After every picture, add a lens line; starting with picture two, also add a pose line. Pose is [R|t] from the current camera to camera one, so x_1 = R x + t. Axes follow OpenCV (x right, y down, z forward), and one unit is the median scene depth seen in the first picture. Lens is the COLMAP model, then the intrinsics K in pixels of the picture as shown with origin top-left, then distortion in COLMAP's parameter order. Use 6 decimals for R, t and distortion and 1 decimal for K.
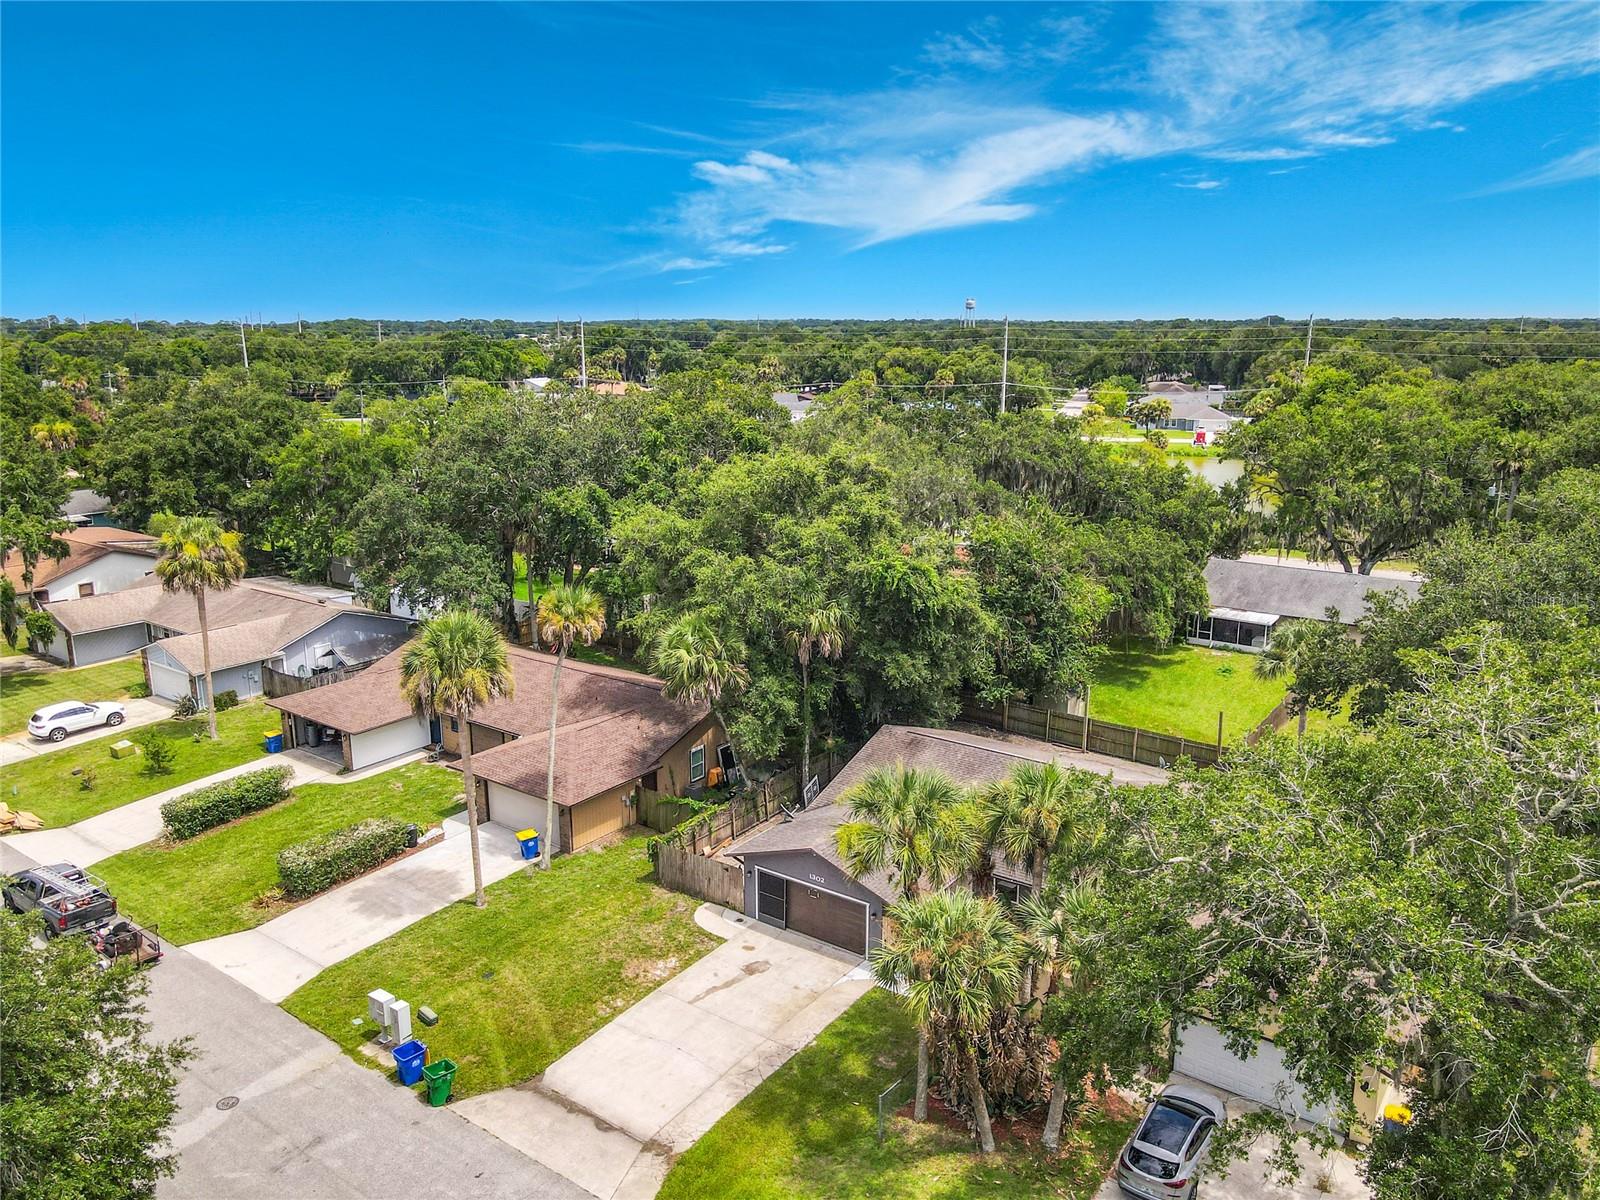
lens RADIAL K [[1116.5, 0, 801.4], [0, 1116.5, 738.3], [0, 0, 1]] dist [0.004852, -0.065645]
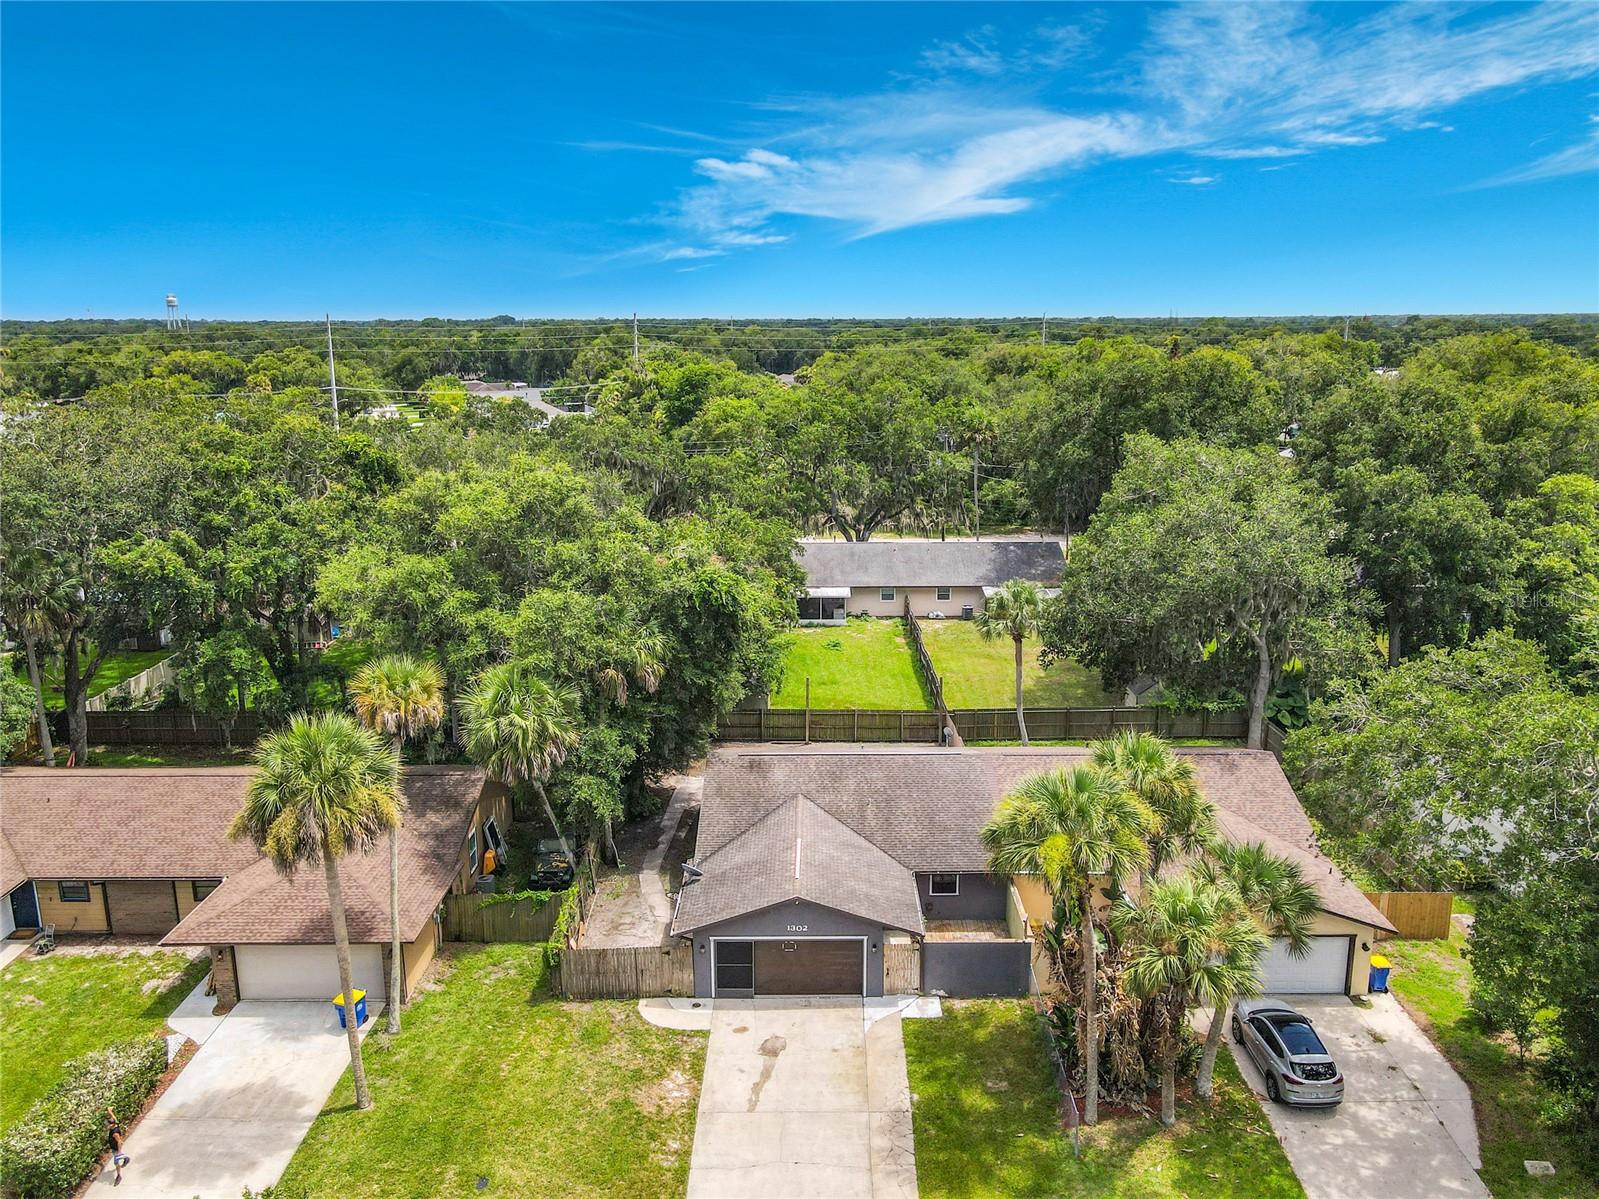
lens RADIAL K [[1153.8, 0, 791.6], [0, 1153.8, 680.8], [0, 0, 1]] dist [0.007420, -0.001357]
pose [[0.812497, -0.176042, 0.555750, -0.443205], [0.206659, 0.978382, 0.007785, -0.073136], [-0.545106, 0.108526, 0.831313, 0.191405]]
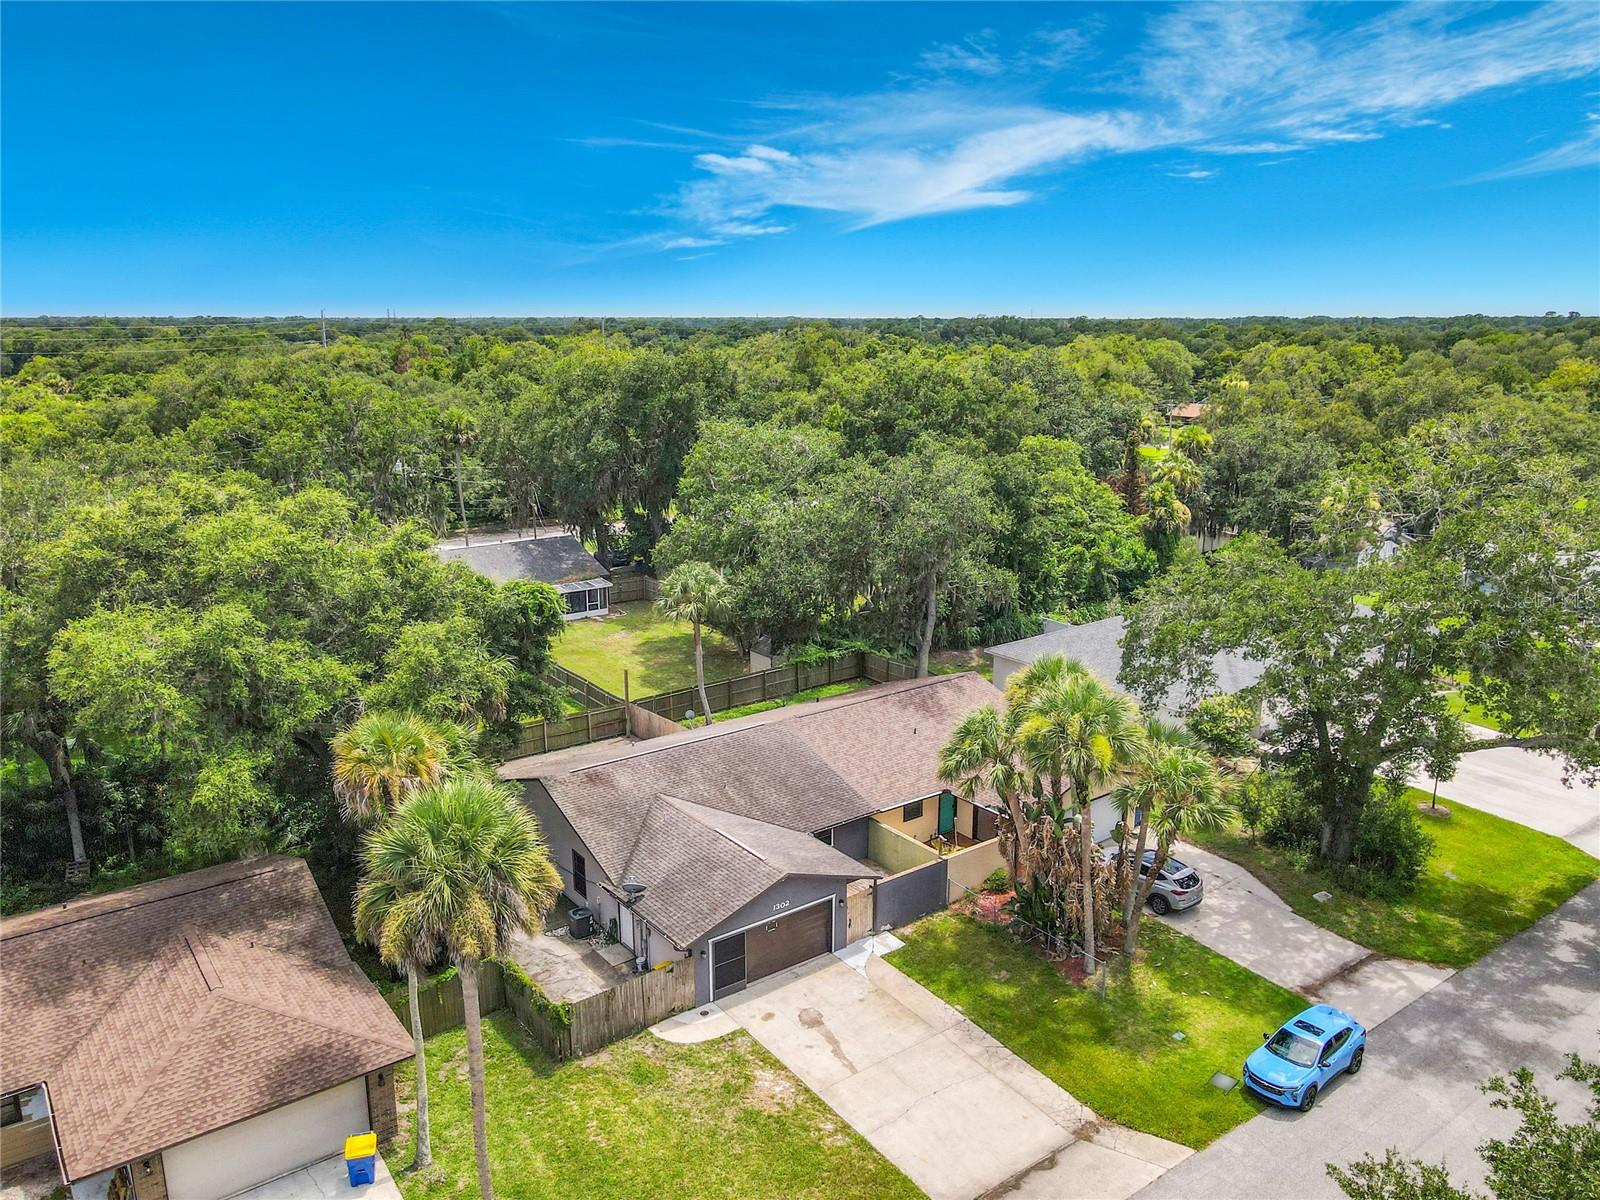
lens RADIAL K [[1183.6, 0, 807.7], [0, 1183.6, 638.4], [0, 0, 1]] dist [-0.000472, -0.000034]
pose [[0.282128, -0.247086, 0.927012, -0.780516], [0.330305, 0.932207, 0.147946, -0.203233], [-0.900723, 0.264457, 0.344616, 0.546684]]
